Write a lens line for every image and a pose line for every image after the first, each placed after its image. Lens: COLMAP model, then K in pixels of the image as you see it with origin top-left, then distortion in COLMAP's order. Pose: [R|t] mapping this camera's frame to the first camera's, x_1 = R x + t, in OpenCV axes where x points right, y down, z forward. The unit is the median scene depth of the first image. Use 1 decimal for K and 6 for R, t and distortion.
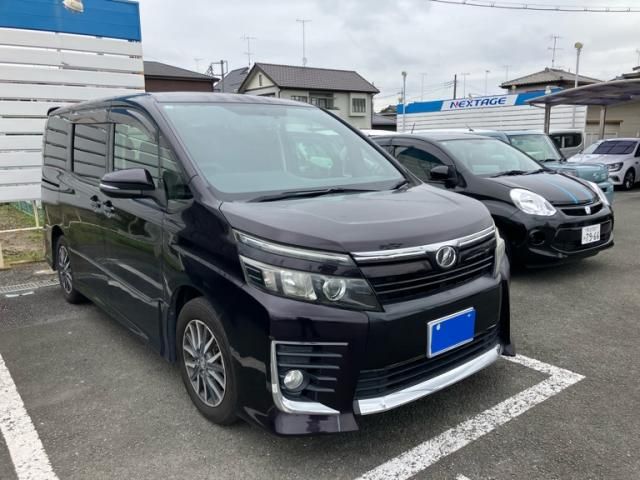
lens RADIAL K [[512.8, 0, 322.8], [0, 512.8, 239.6], [0, 0, 1]] dist [0.008080, 0.004621]
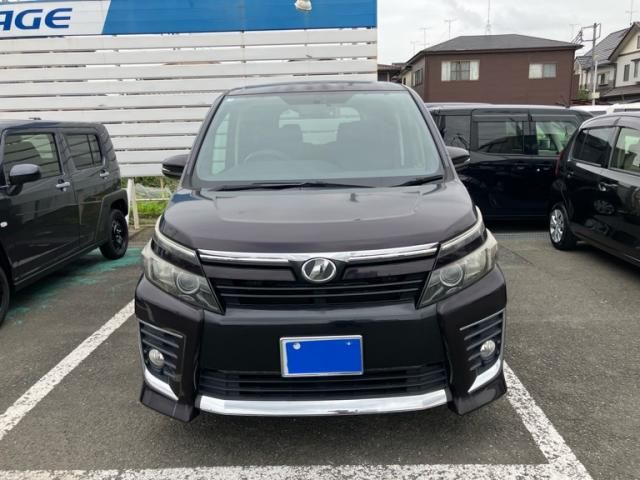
lens RADIAL K [[512.8, 0, 322.8], [0, 512.8, 239.6], [0, 0, 1]] dist [0.008080, 0.004621]
pose [[0.785430, 0.127925, -0.605586, 0.771423], [-0.100370, 0.991783, 0.079329, -0.088088], [0.610758, -0.001524, 0.791816, 0.320423]]
